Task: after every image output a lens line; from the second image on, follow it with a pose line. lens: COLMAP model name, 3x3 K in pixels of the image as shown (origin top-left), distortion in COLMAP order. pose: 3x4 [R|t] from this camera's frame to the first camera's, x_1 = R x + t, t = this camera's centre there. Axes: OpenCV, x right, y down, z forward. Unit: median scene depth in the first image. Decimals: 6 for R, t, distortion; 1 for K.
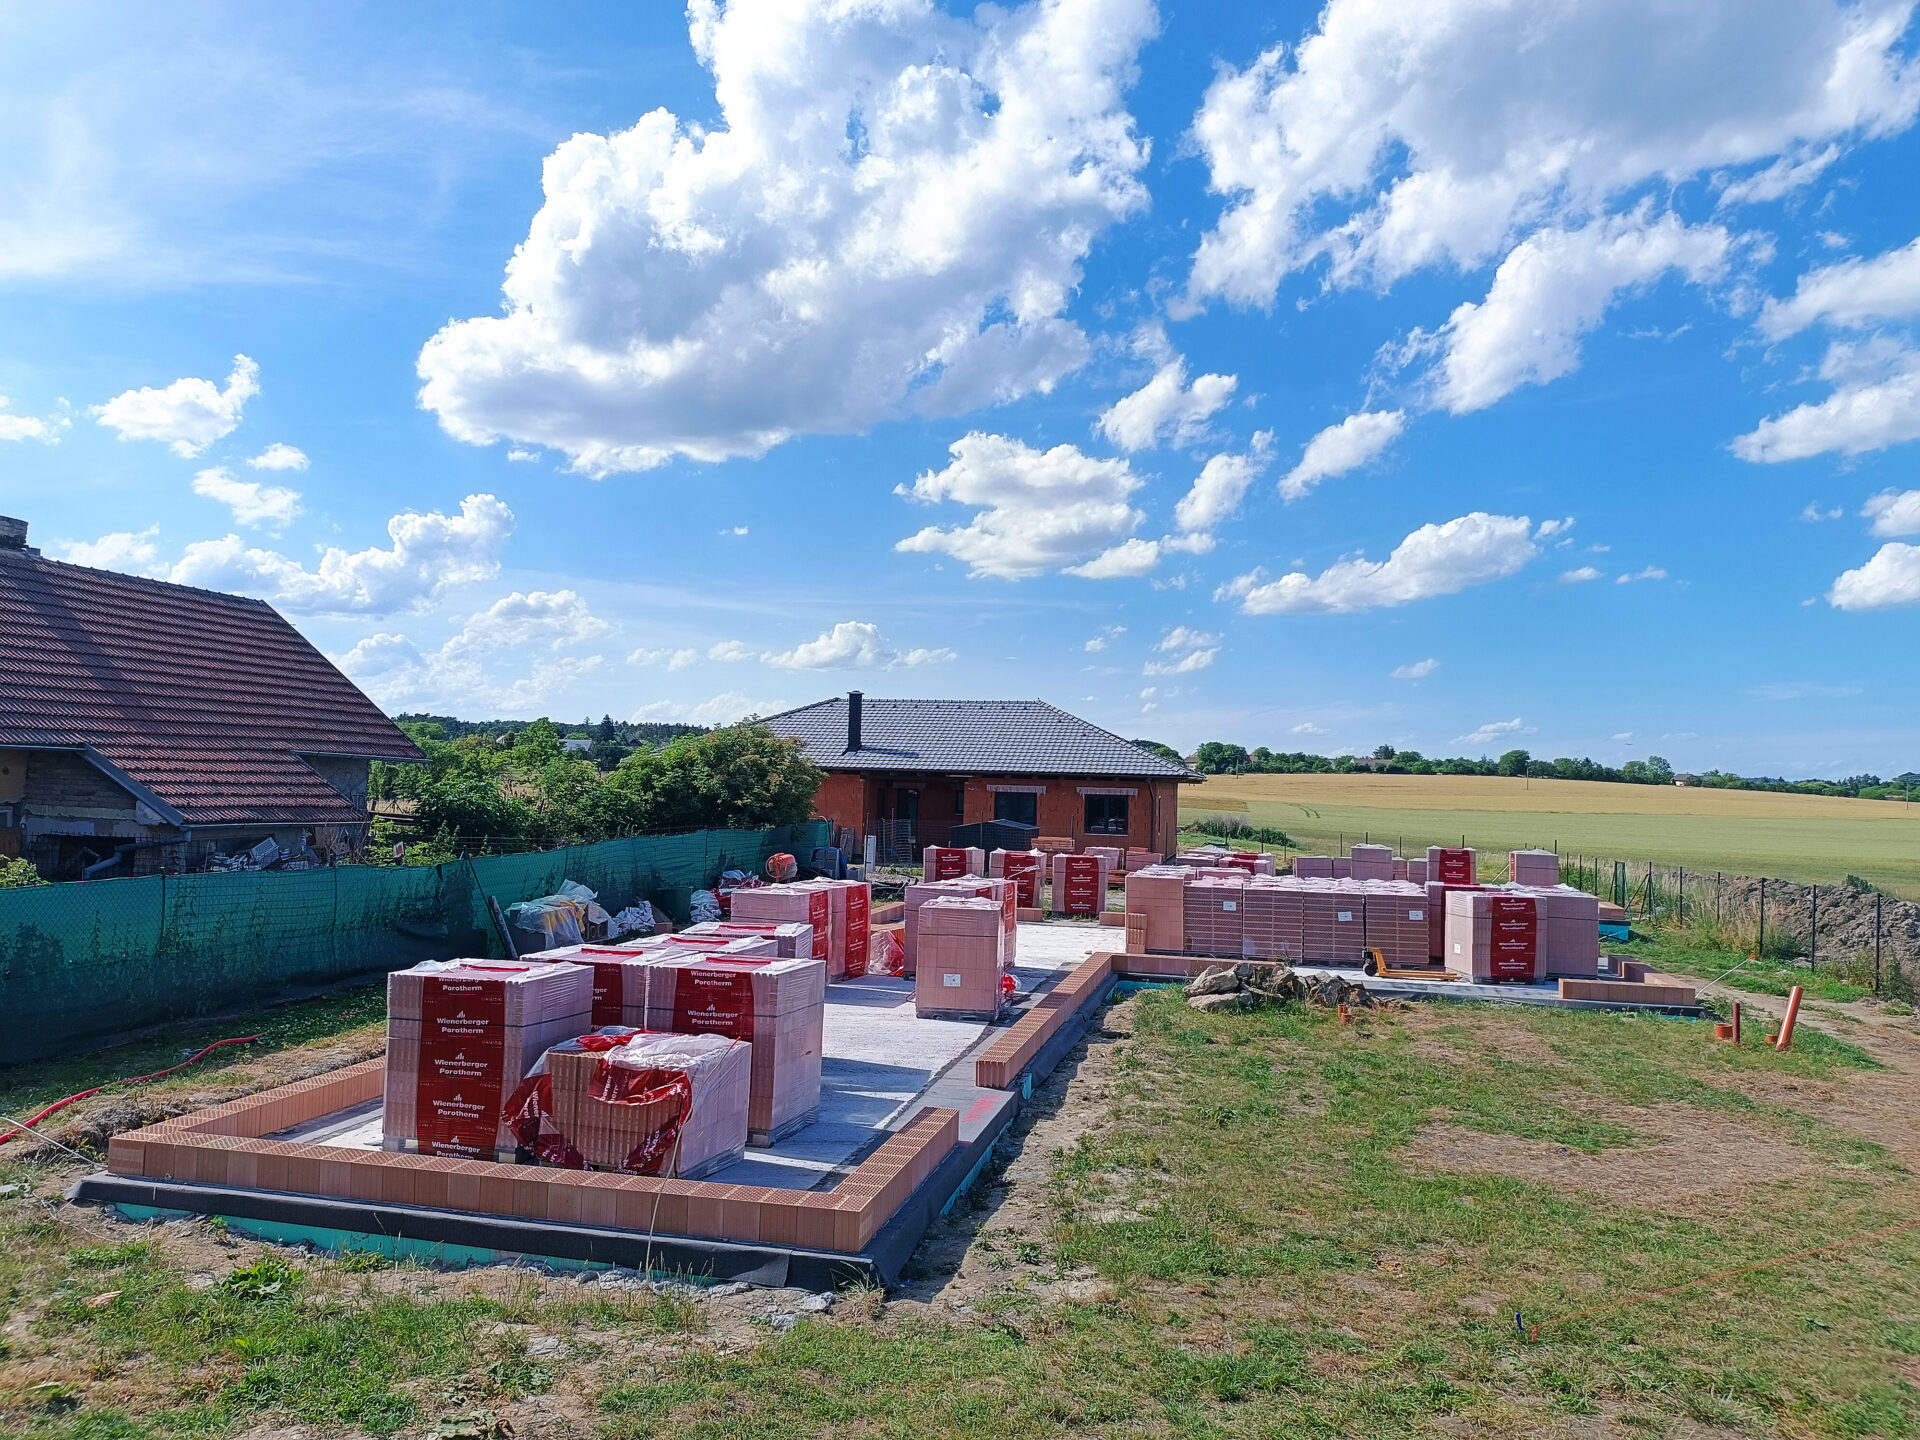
lens RADIAL K [[1375.7, 0, 955.7], [0, 1375.7, 726.9], [0, 0, 1]] dist [0.052262, -0.079894]
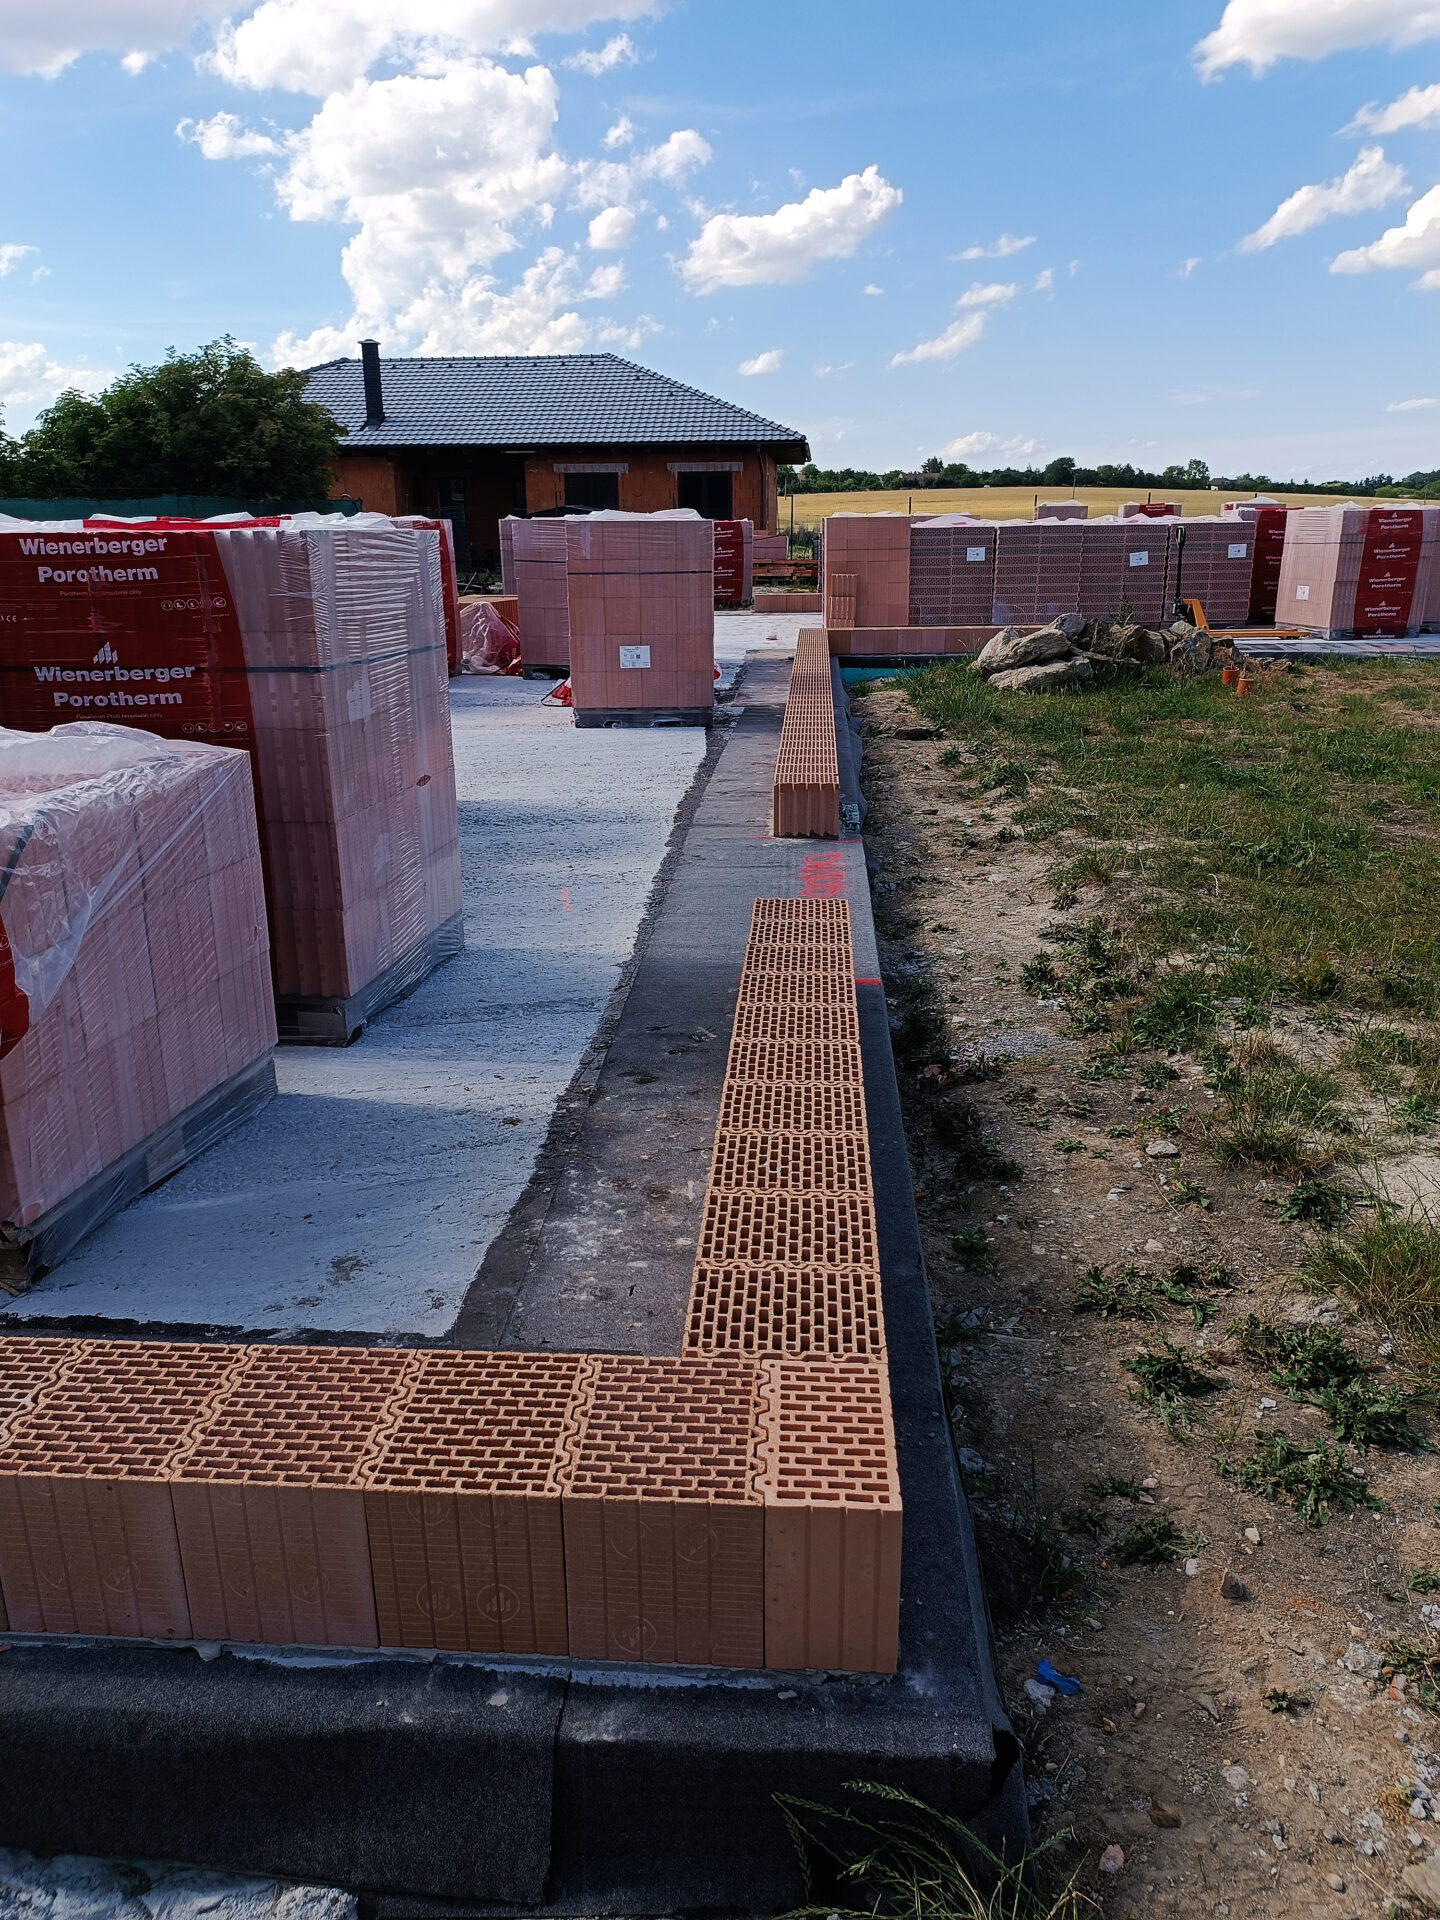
lens RADIAL K [[1375.7, 0, 704.9], [0, 1375.7, 969.2], [0, 0, 1]] dist [0.052262, -0.079894]
pose [[0.987594, -0.084786, 0.132170, -0.045781], [0.033496, 0.936076, 0.350198, 0.083988], [-0.153413, -0.341427, 0.927304, 0.337367]]
